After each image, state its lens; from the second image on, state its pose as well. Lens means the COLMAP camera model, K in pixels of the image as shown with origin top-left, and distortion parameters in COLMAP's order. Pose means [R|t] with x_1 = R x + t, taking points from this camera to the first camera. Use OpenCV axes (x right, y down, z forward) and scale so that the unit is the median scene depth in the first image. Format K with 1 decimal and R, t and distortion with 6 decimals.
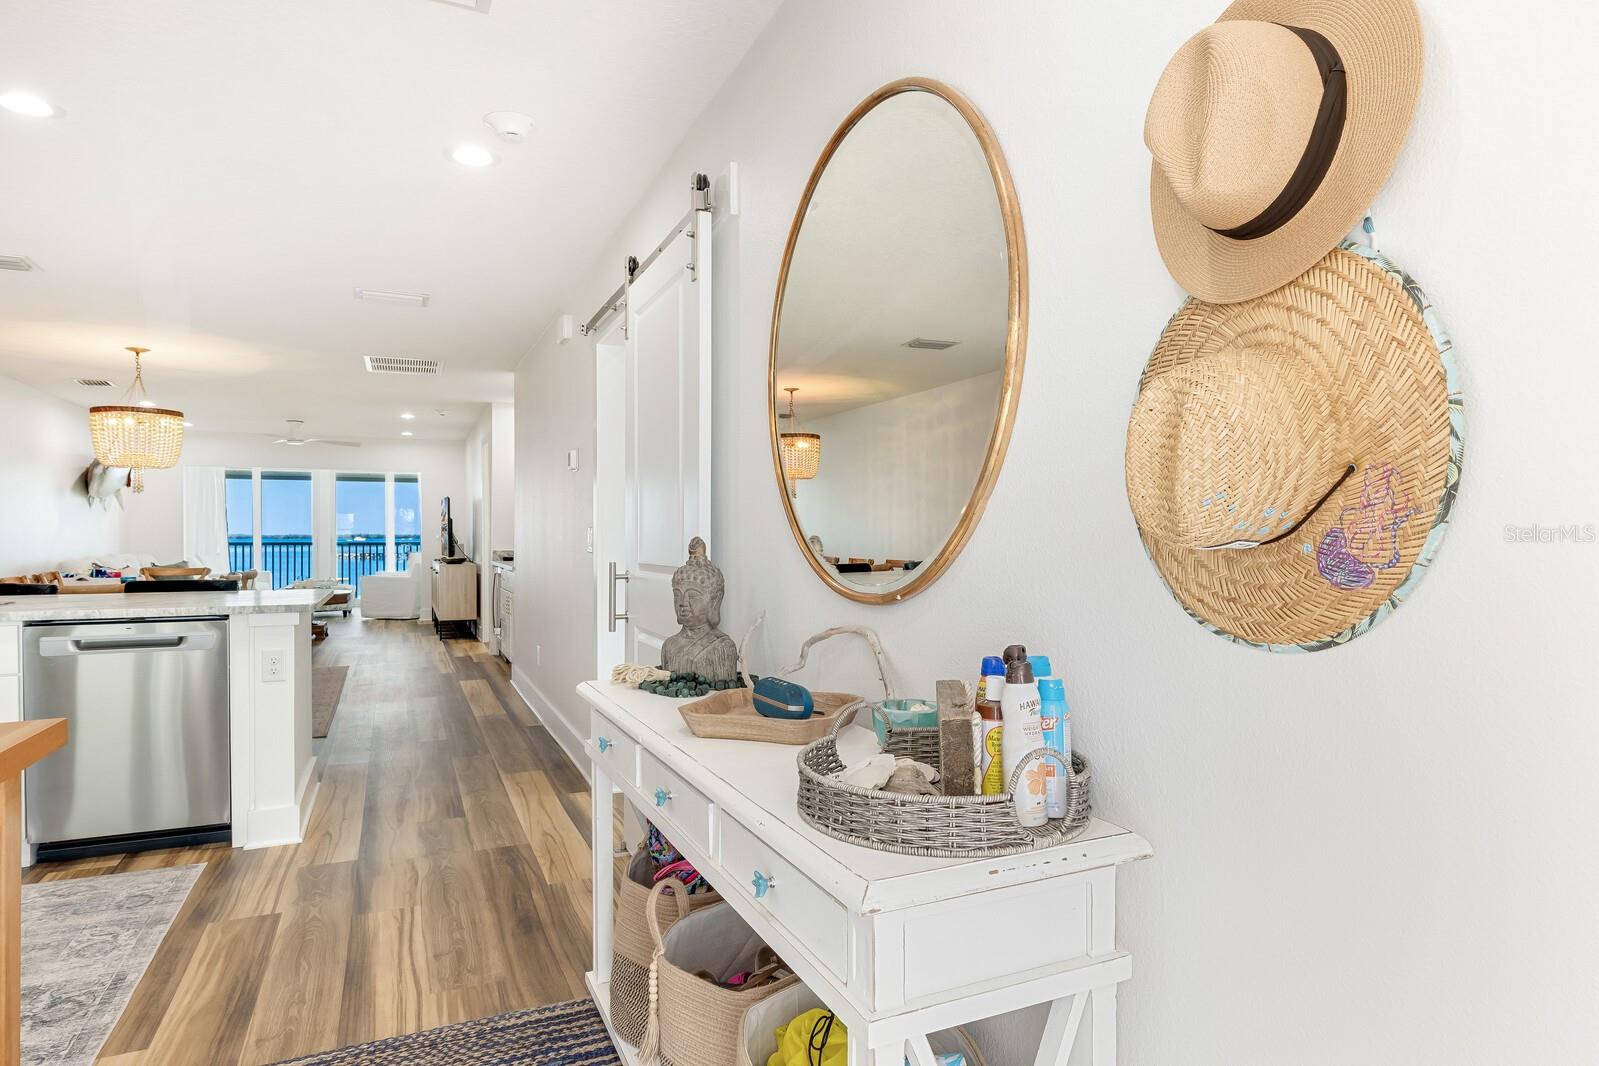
lens RADIAL K [[896.9, 0, 799.5], [0, 896.9, 533.0], [0, 0, 1]] dist [-0.003647, -0.002706]
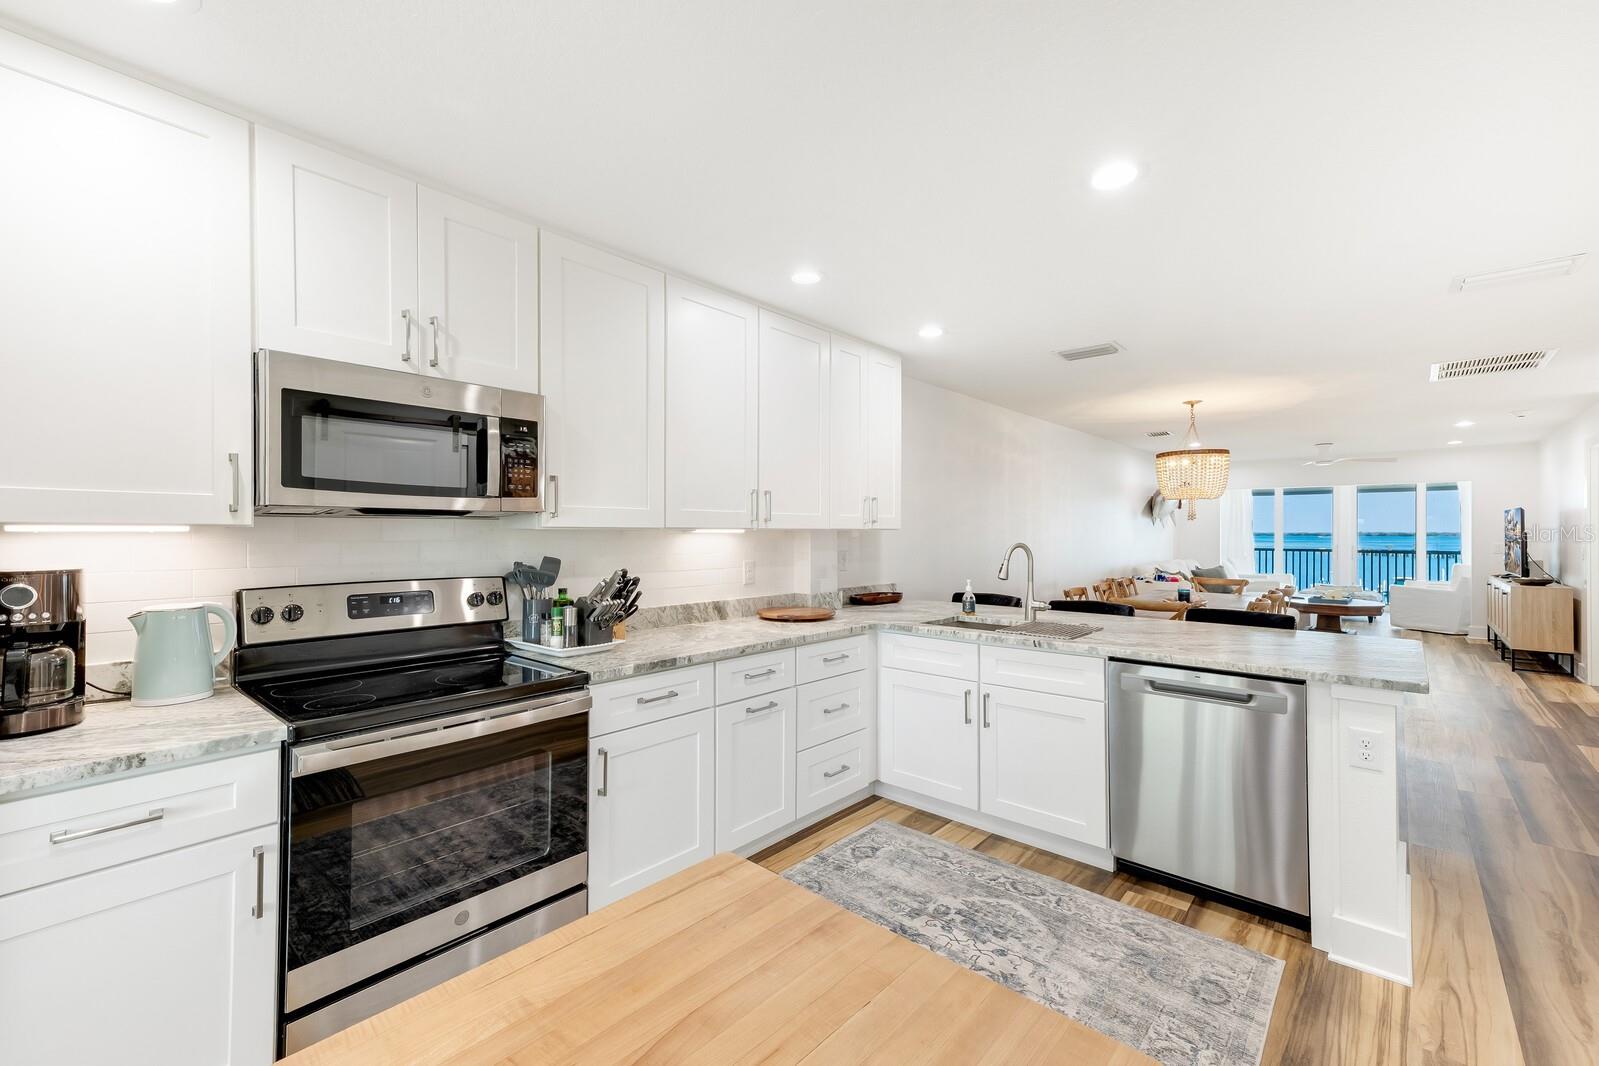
lens RADIAL K [[670.8, 0, 799.5], [0, 670.8, 533.0], [0, 0, 1]] dist [0.032382, 0.000296]
pose [[0.408978, 0.006100, -0.912524, -0.113391], [-0.006986, 0.999969, 0.003553, -0.026321], [0.912517, 0.004921, 0.409009, 0.133205]]
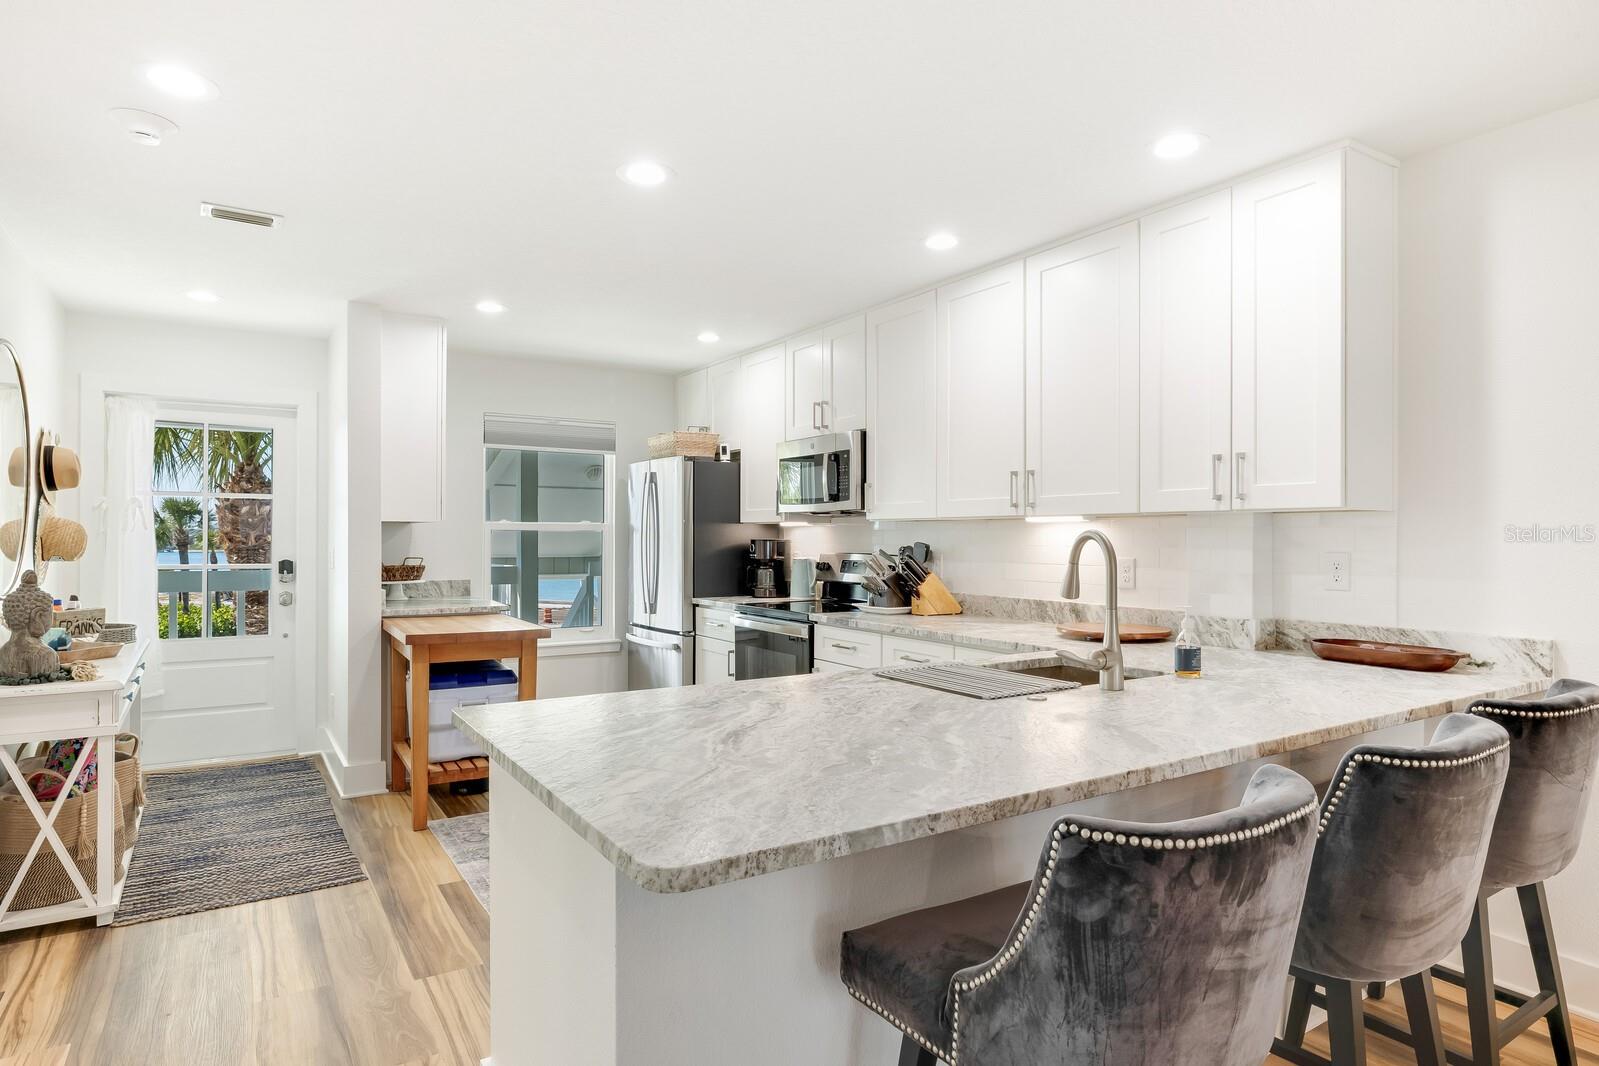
lens RADIAL K [[896.9, 0, 799.5], [0, 896.9, 533.0], [0, 0, 1]] dist [-0.003647, -0.002706]
pose [[-0.989453, -0.000104, -0.144856, -0.345807], [0.000215, 0.999998, -0.002185, -0.015530], [0.144856, -0.002193, -0.989450, 0.814759]]
